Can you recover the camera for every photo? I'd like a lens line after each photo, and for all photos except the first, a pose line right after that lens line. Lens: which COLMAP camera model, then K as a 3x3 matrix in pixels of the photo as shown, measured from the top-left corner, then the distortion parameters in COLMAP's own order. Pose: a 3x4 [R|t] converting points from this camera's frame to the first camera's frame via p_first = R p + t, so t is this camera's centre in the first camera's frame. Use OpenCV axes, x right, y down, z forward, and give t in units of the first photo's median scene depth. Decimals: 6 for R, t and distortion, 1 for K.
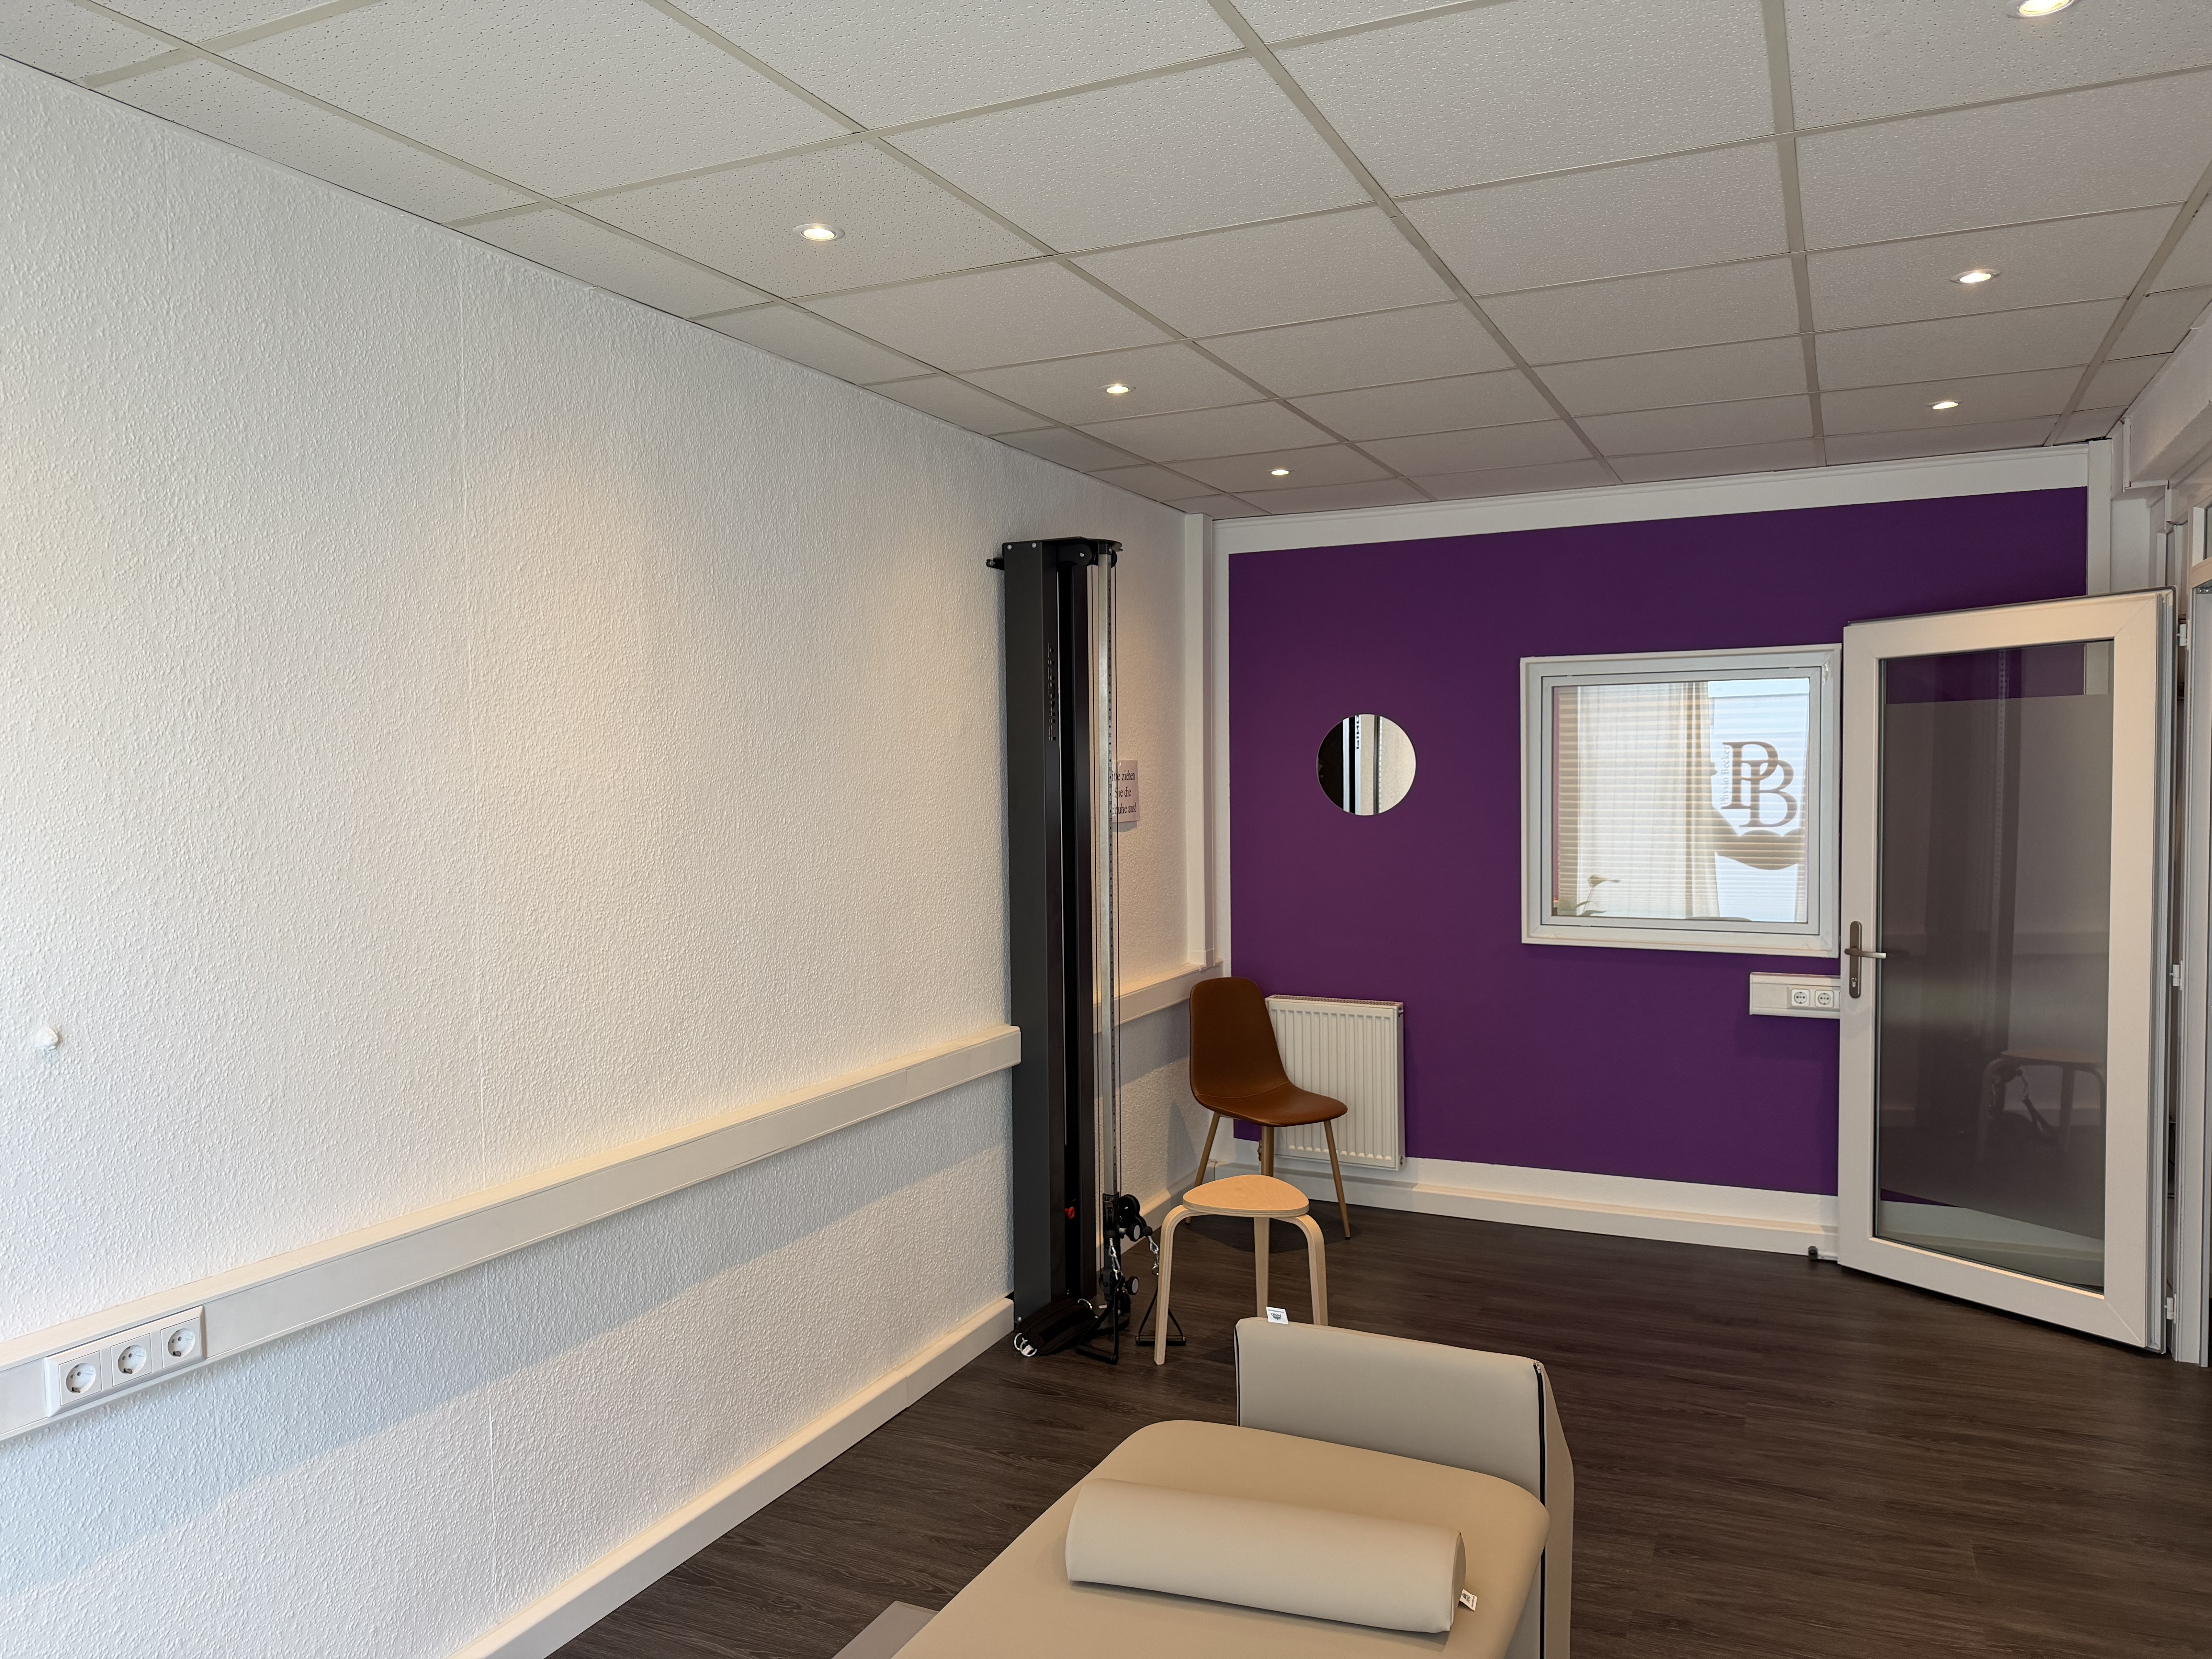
lens RADIAL K [[1551.2, 0, 1106.0], [0, 1551.2, 829.5], [0, 0, 1]] dist [0.123232, -0.150284]
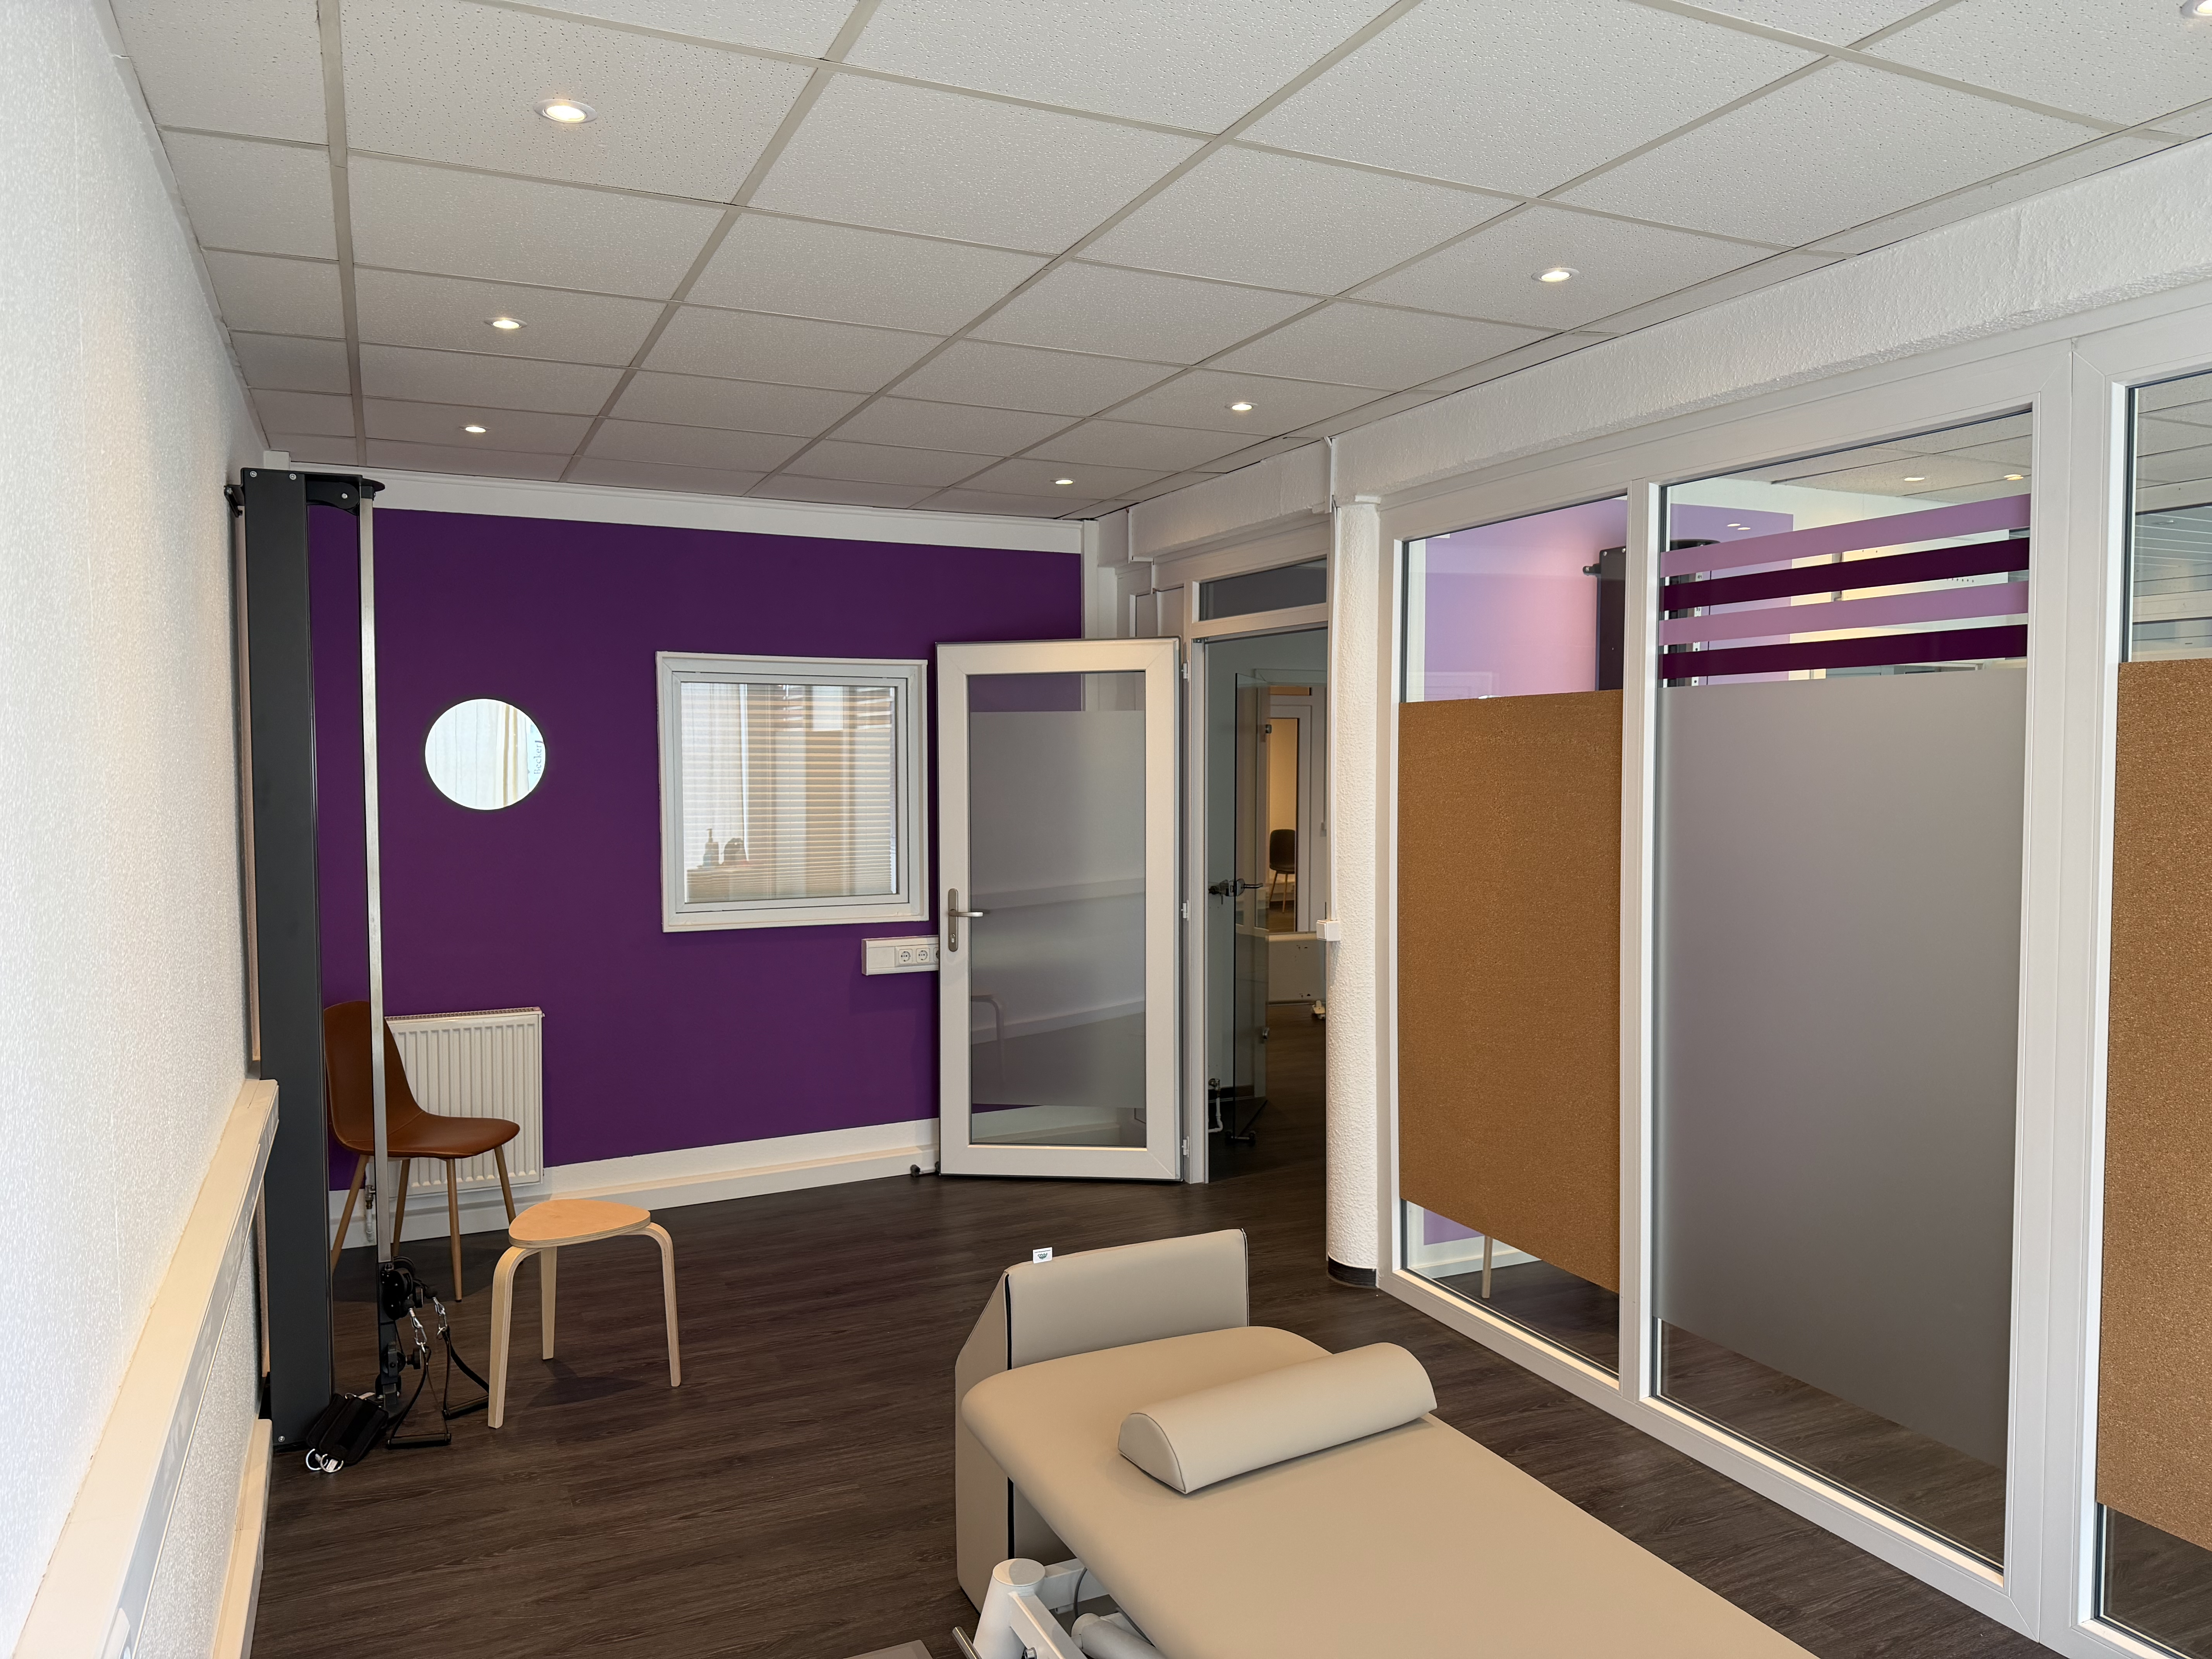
lens RADIAL K [[1551.2, 0, 1106.0], [0, 1551.2, 829.5], [0, 0, 1]] dist [0.123232, -0.150284]
pose [[0.647227, -0.025958, 0.761855, -0.368504], [0.024276, 0.999615, 0.013436, -0.000911], [-0.761911, 0.009799, 0.647608, 0.136133]]
